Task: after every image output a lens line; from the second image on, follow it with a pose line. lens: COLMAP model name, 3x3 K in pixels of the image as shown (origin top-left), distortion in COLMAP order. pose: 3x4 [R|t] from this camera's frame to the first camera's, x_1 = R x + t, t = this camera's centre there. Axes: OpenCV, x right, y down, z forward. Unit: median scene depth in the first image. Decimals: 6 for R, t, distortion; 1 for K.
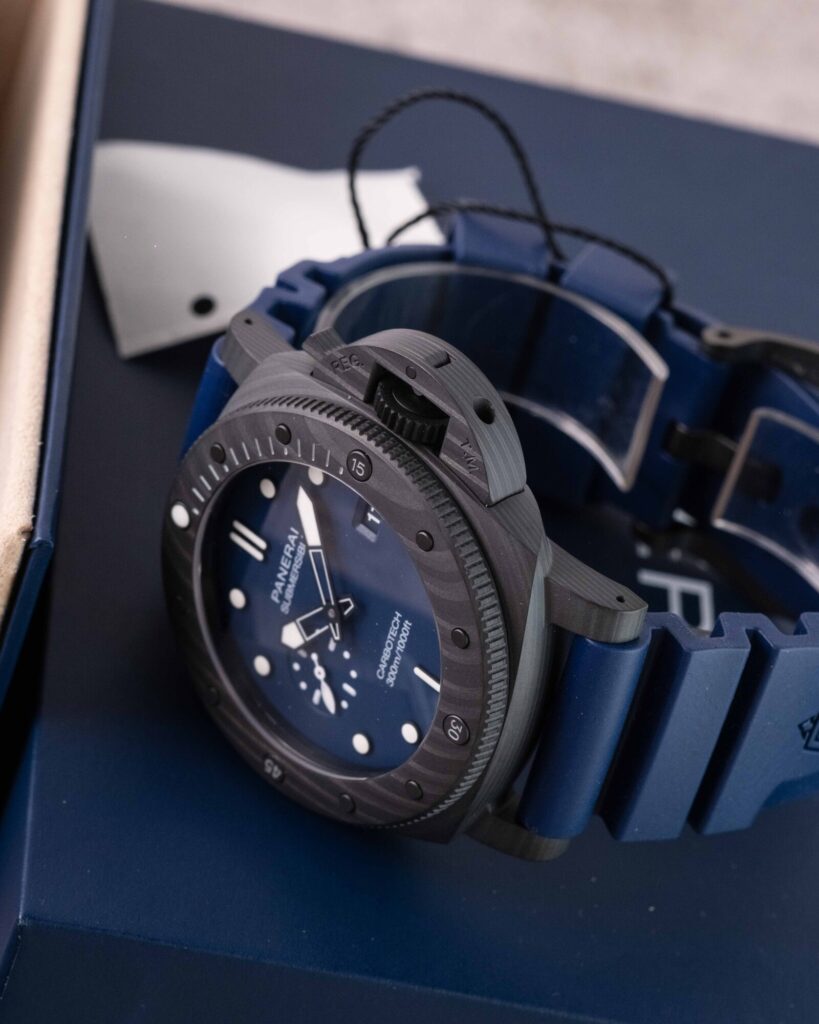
lens RADIAL K [[5089.7, 0, 409.5], [0, 5089.7, 512.0], [0, 0, 1]] dist [0.206497, -1.775742]
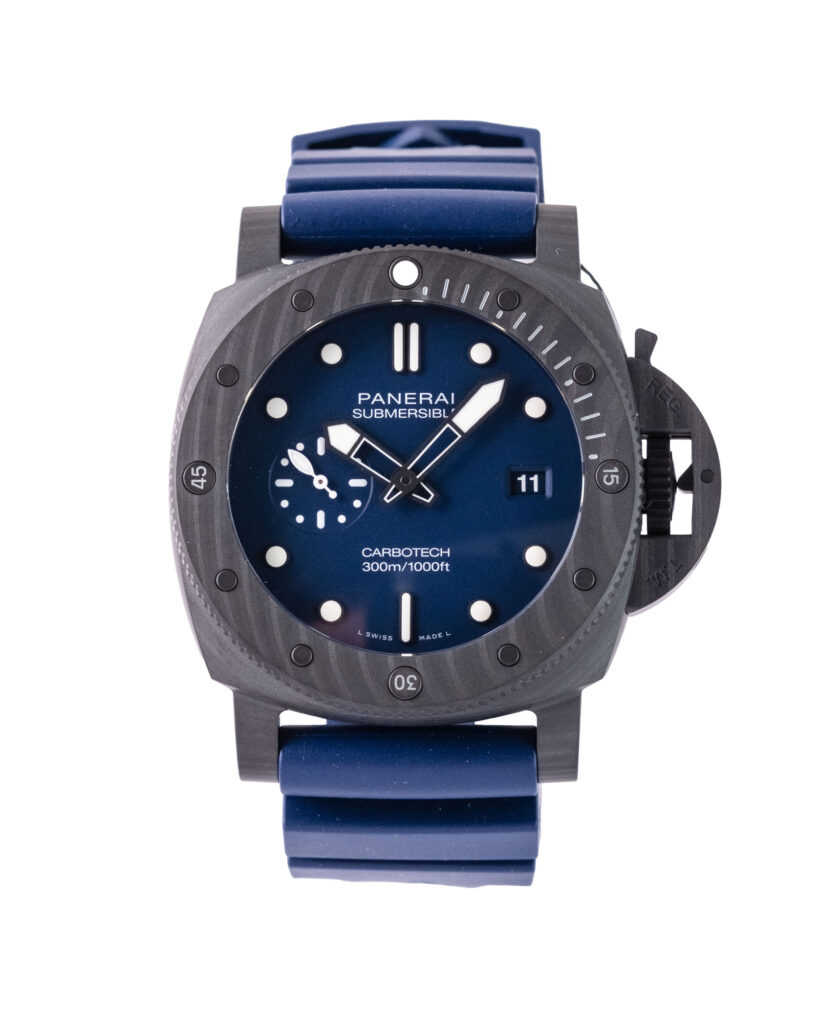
lens RADIAL K [[5089.7, 0, 409.5], [0, 5089.7, 512.0], [0, 0, 1]] dist [0.206497, -1.775742]
pose [[0.254269, 0.779401, 0.572609, -0.553778], [-0.795285, 0.505411, -0.334787, 0.339947], [-0.550336, -0.370262, 0.748356, 0.288273]]
